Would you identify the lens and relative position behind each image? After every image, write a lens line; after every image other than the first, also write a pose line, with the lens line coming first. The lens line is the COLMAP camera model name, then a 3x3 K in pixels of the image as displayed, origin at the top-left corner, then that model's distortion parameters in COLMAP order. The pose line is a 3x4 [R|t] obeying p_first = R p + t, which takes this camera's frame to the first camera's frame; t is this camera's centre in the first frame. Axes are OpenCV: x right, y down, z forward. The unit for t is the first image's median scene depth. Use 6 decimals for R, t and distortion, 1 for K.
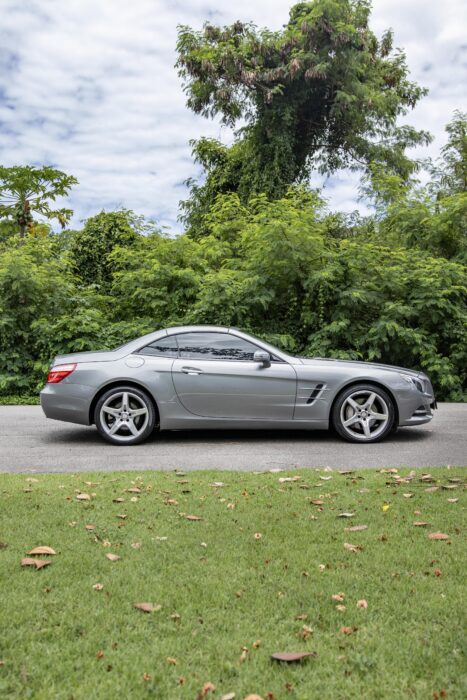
lens RADIAL K [[744.6, 0, 232.4], [0, 744.6, 392.7], [0, 0, 1]] dist [0.121268, 0.000000]
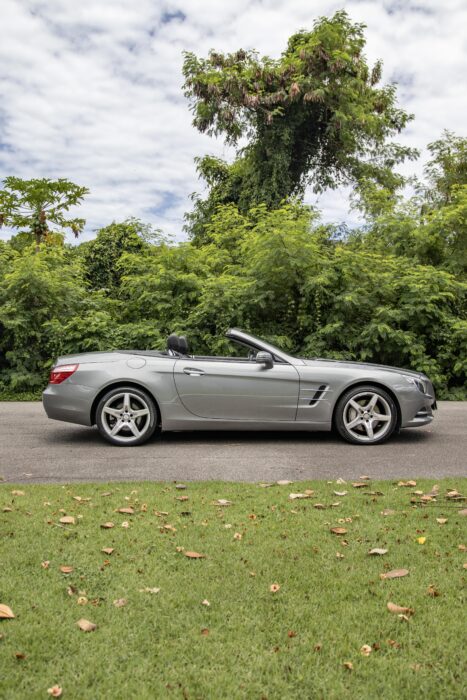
lens RADIAL K [[647.3, 0, 231.0], [0, 647.3, 350.6], [0, 0, 1]] dist [-0.123869, 0.000000]
pose [[0.999988, 0.004810, 0.001153, -0.005284], [-0.004739, 0.998455, -0.055360, -0.008021], [-0.001417, 0.055354, 0.998466, 0.119371]]
